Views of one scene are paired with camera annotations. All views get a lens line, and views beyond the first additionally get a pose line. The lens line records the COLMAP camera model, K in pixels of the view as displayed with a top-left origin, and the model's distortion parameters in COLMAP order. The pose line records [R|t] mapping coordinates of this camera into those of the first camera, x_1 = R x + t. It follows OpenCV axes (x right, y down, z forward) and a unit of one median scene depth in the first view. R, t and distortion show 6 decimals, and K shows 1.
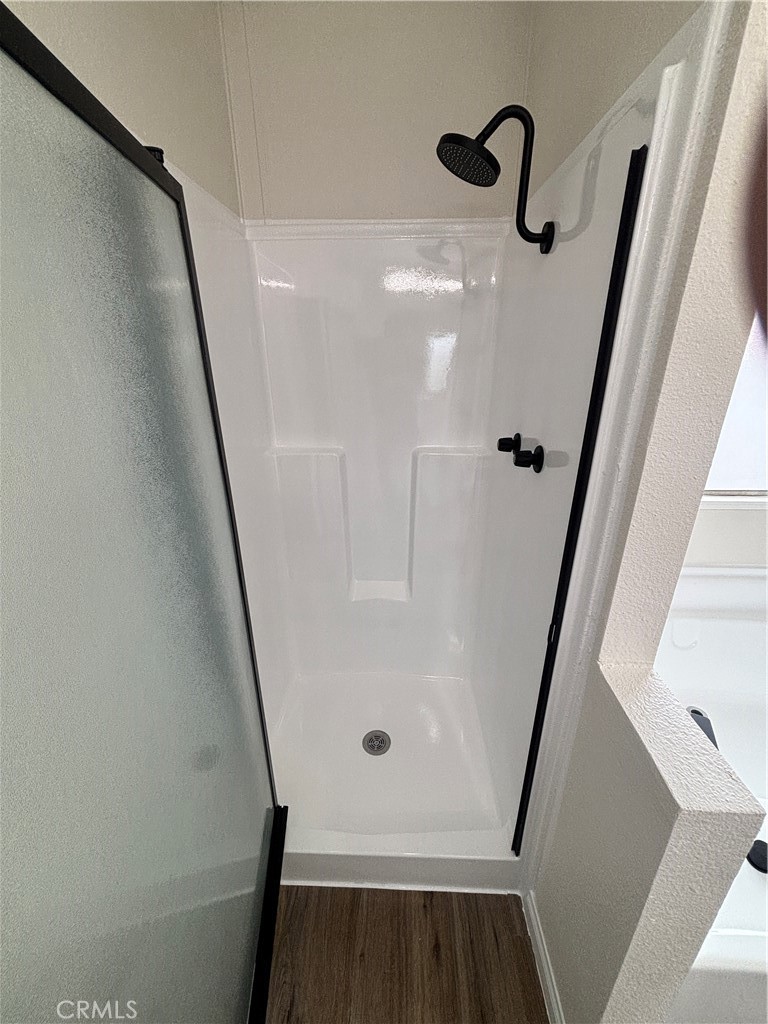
lens RADIAL K [[409.4, 0, 385.0], [0, 409.4, 508.1], [0, 0, 1]] dist [-0.001867, -0.000141]
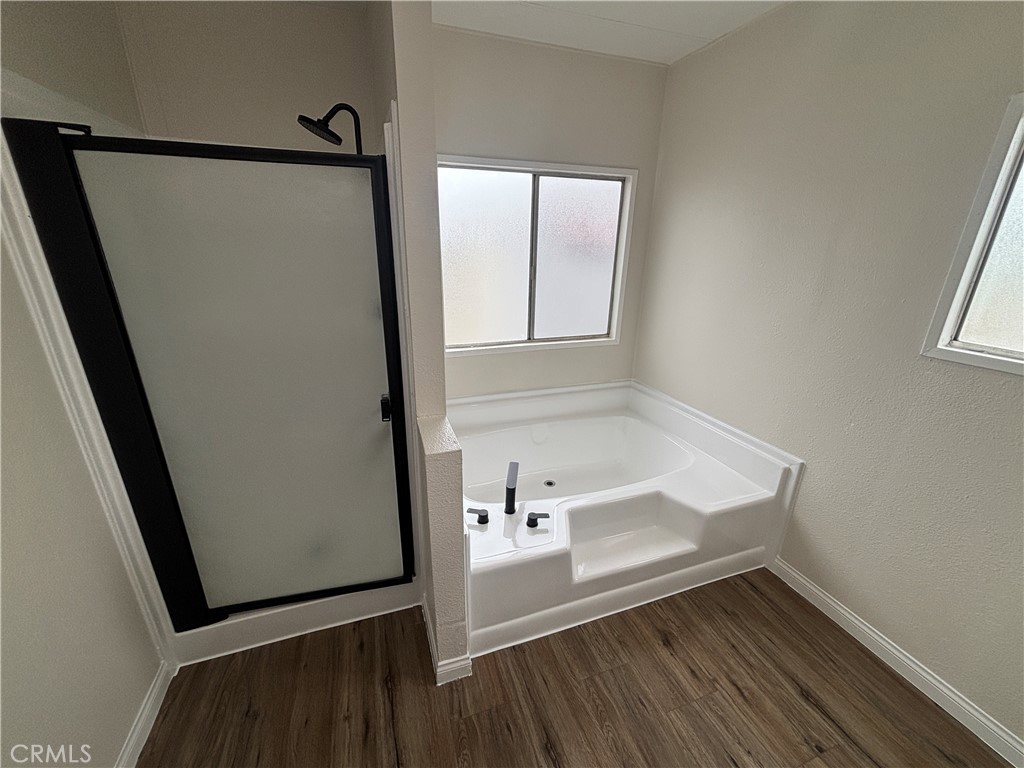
lens RADIAL K [[409.4, 0, 509.1], [0, 409.4, 382.9], [0, 0, 1]] dist [-0.001867, -0.000141]
pose [[0.933098, -0.099794, 0.345498, 0.209725], [0.112267, 0.993546, -0.016225, 0.218046], [-0.341649, 0.053928, 0.938279, -0.624832]]
